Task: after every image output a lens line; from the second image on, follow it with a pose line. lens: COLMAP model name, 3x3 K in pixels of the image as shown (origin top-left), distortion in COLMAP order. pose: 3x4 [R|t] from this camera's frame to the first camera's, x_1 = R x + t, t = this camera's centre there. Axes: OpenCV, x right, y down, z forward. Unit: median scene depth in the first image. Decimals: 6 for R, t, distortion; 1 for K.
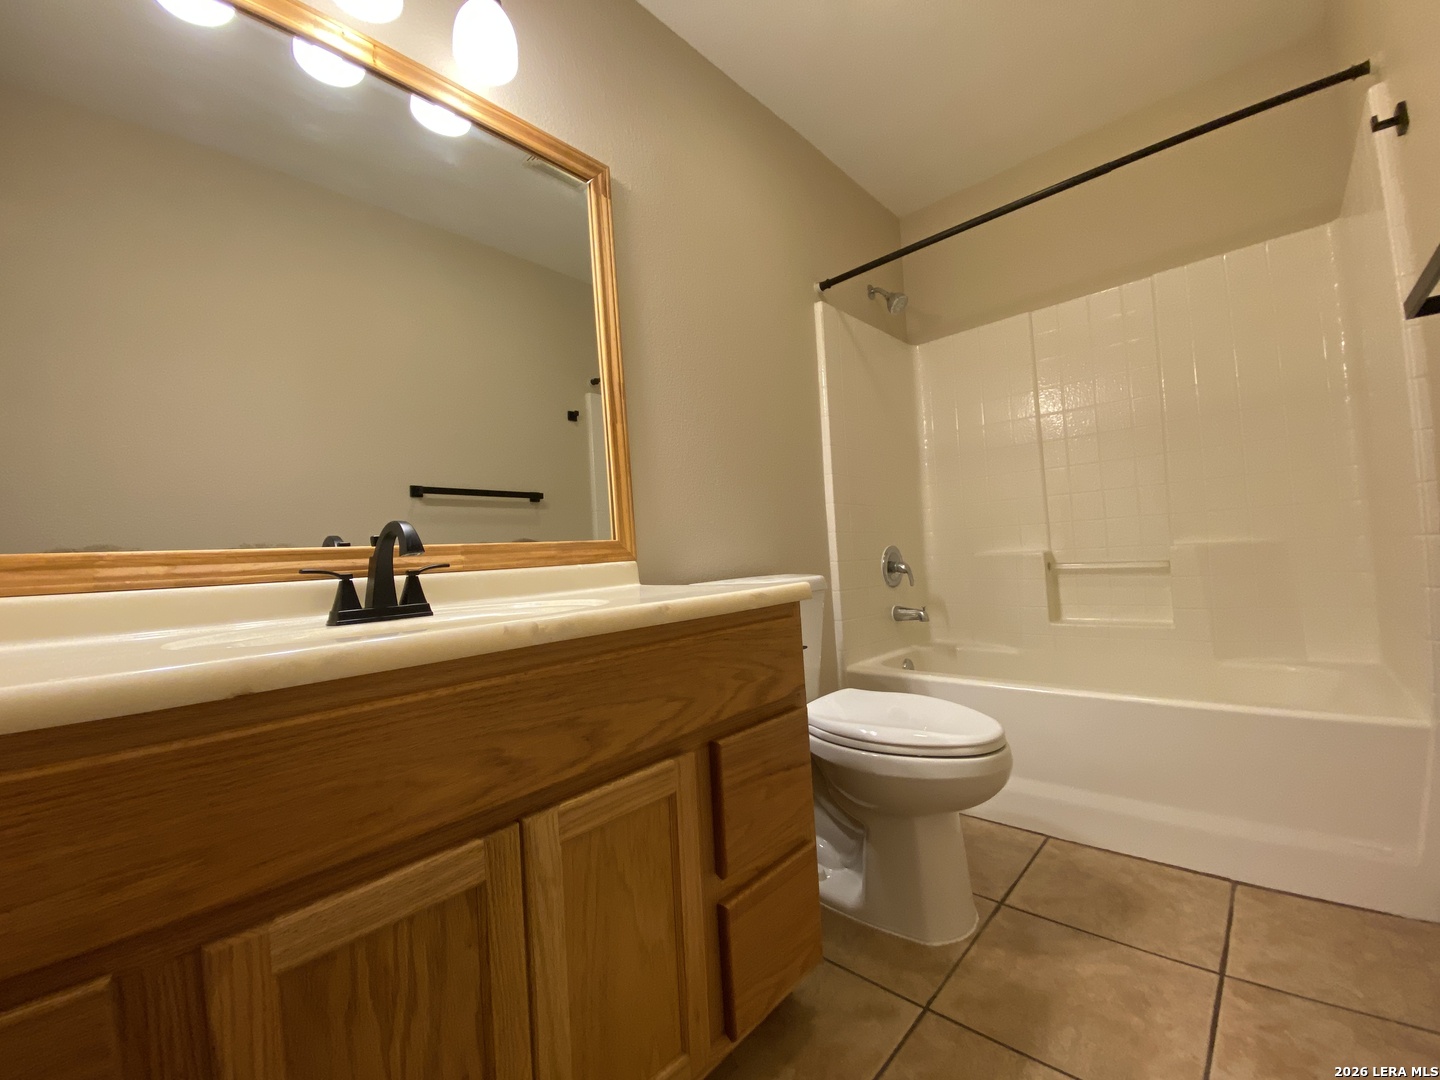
lens RADIAL K [[589.4, 0, 720.8], [0, 589.4, 536.7], [0, 0, 1]] dist [0.002981, -0.002787]
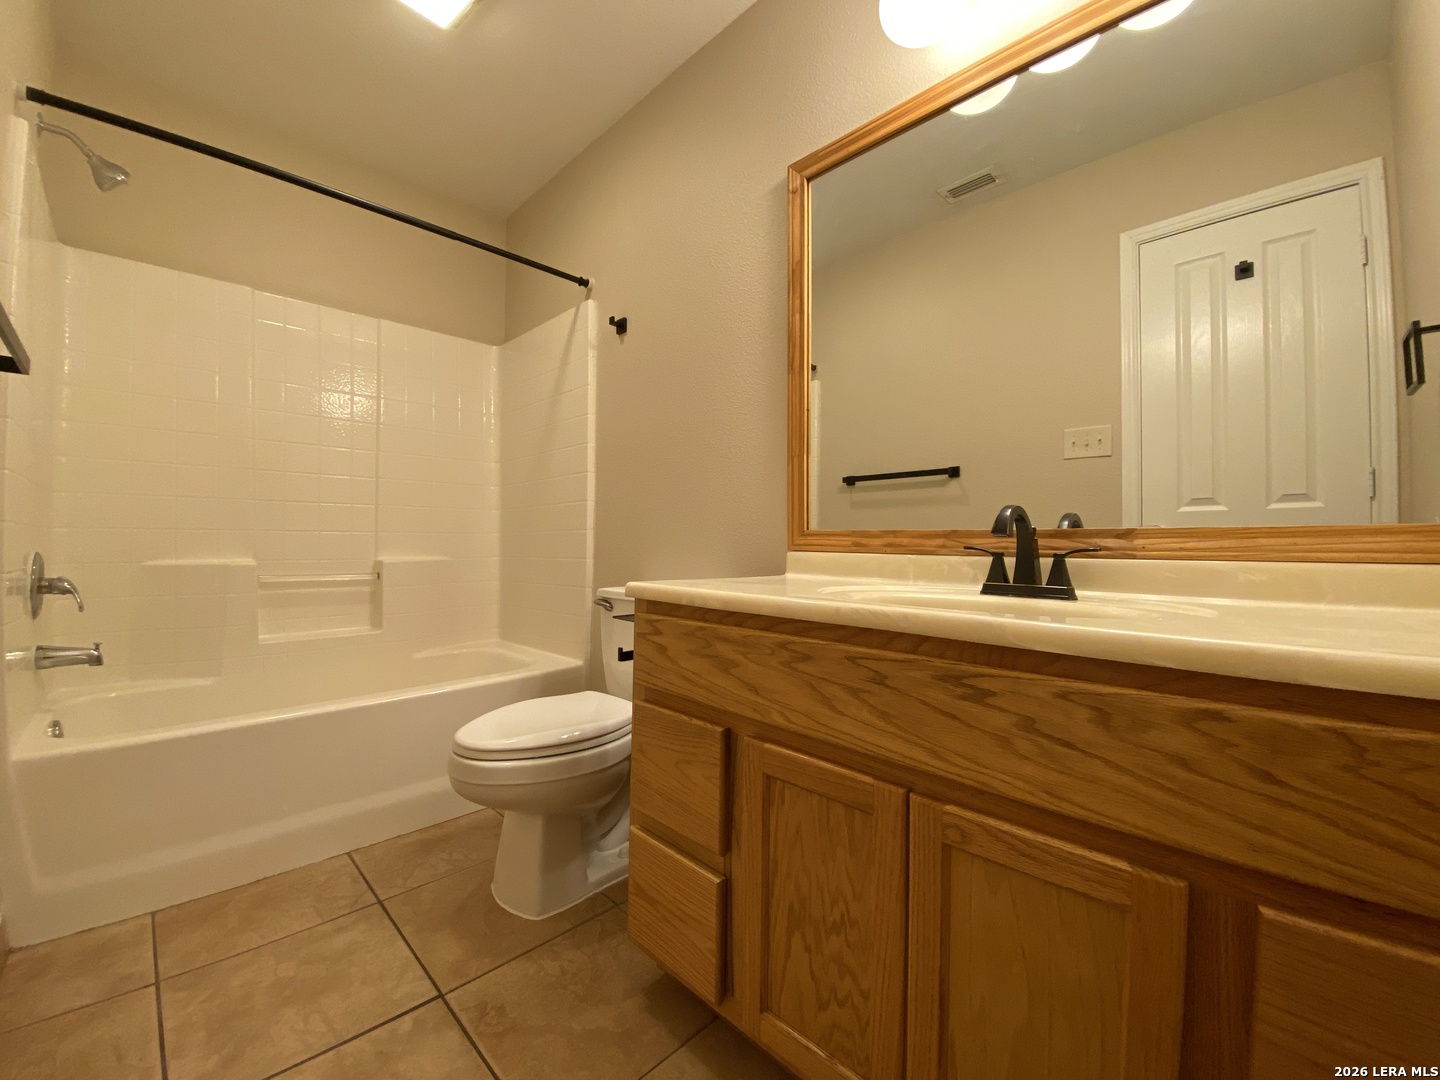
lens RADIAL K [[589.4, 0, 720.9], [0, 589.4, 540.9], [0, 0, 1]] dist [0.002981, -0.002787]
pose [[-0.044093, 0.002280, -0.999025, 0.546749], [-0.005895, 0.999979, 0.002543, 0.038470], [0.999010, 0.006001, -0.044078, 0.490417]]
